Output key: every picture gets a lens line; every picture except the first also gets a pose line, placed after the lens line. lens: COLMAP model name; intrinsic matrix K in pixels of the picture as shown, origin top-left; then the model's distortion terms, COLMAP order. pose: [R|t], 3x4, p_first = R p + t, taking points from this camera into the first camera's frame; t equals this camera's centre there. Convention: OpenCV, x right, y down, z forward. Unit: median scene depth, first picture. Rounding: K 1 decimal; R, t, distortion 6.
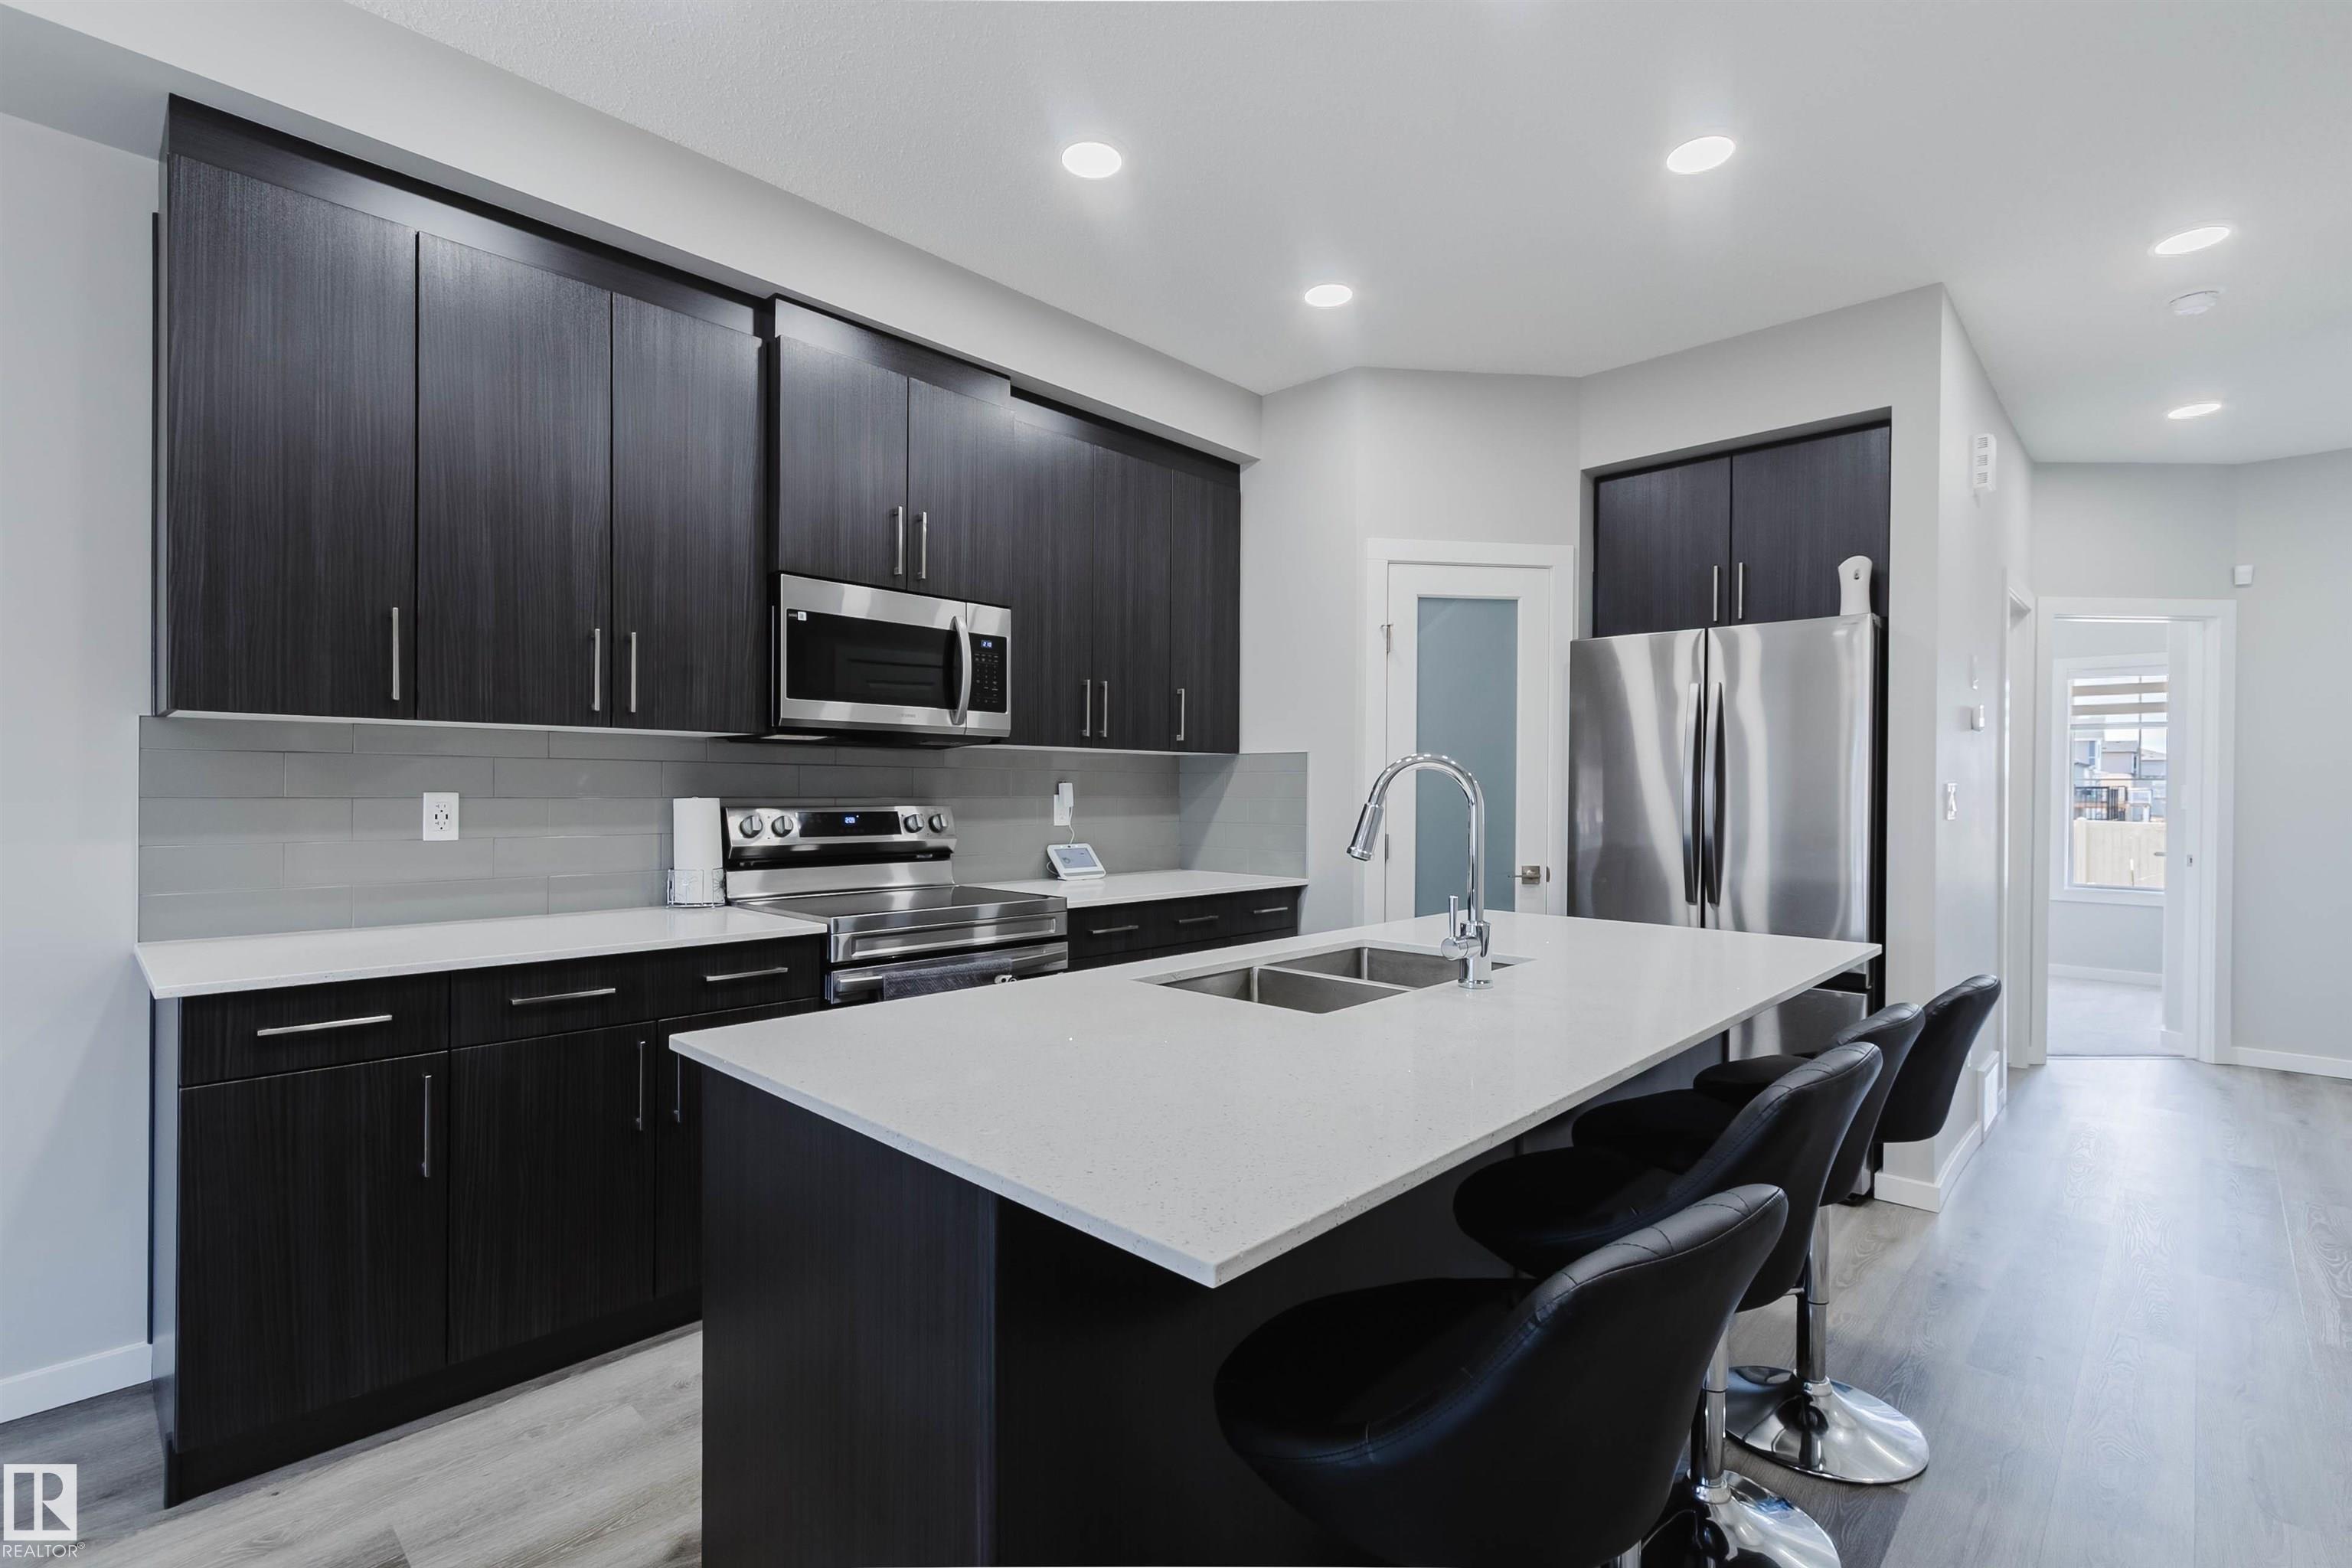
lens RADIAL K [[1082.6, 0, 1181.7], [0, 1082.6, 789.9], [0, 0, 1]] dist [0.000231, 0.000801]
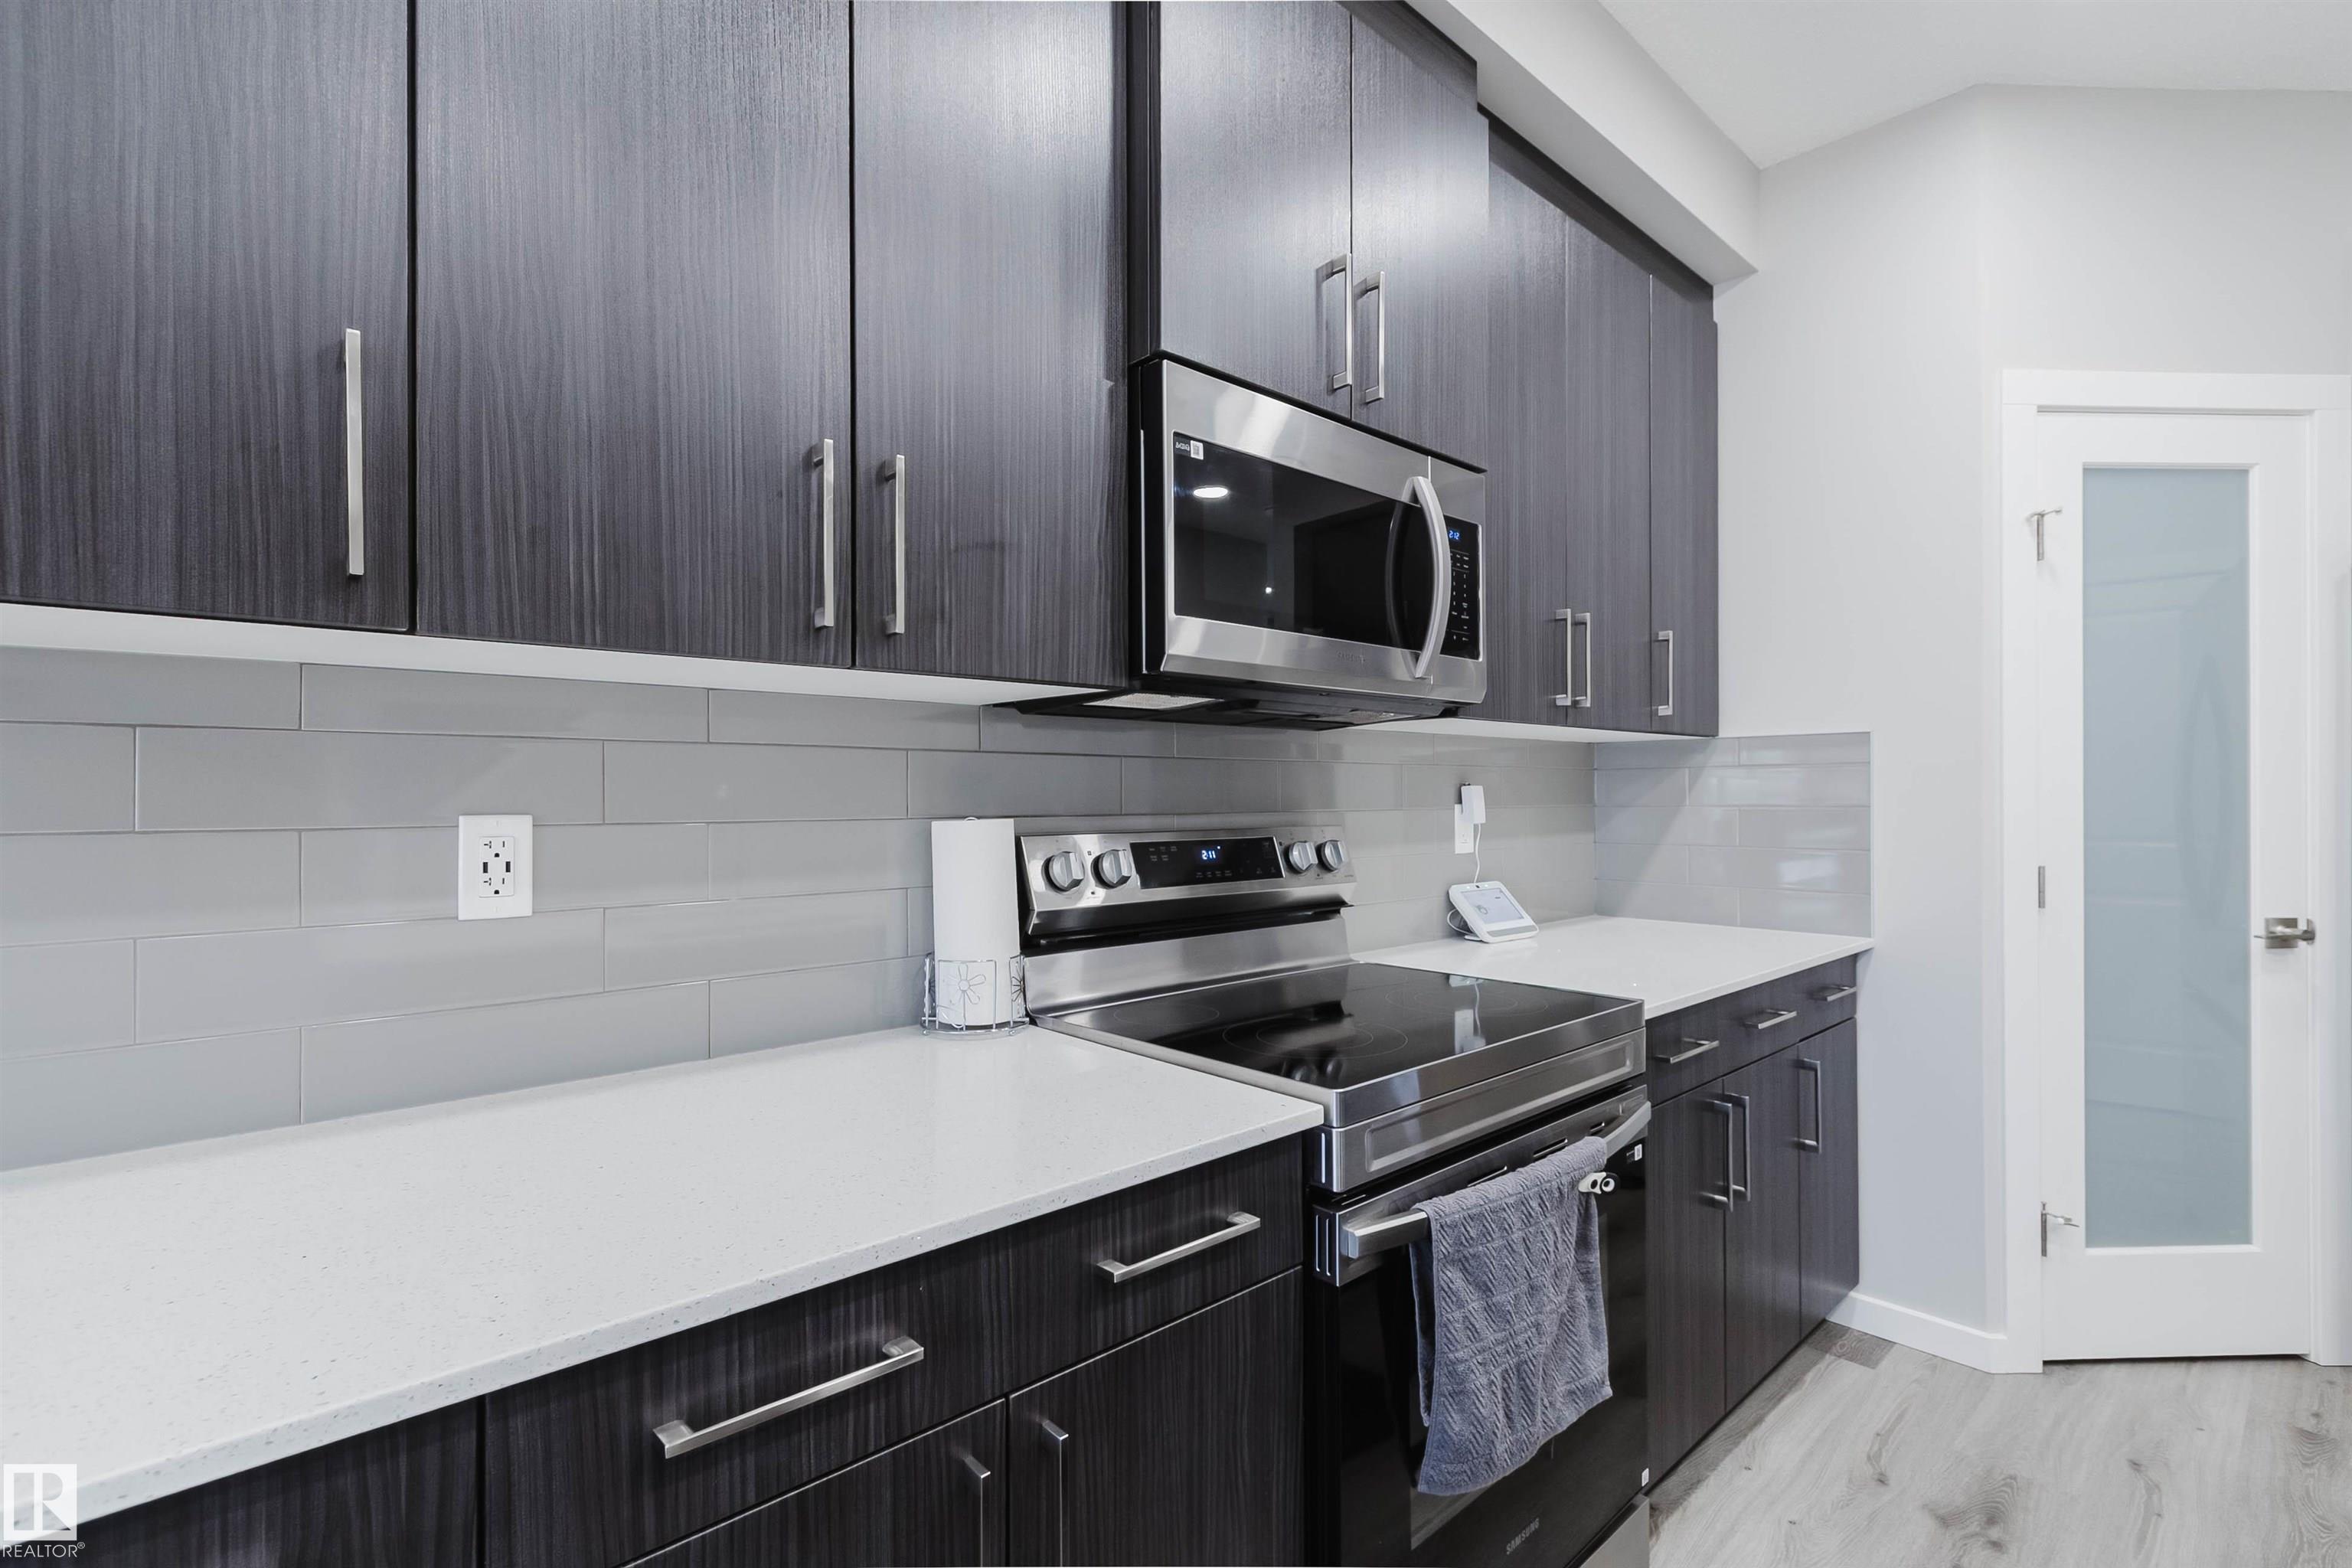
lens RADIAL K [[1082.6, 0, 1171.9], [0, 1082.6, 789.3], [0, 0, 1]] dist [0.000231, 0.000801]
pose [[0.996676, -0.009084, -0.080960, -0.303486], [0.008664, 0.999947, -0.005539, -0.002953], [0.081006, 0.004819, 0.996702, 0.475911]]
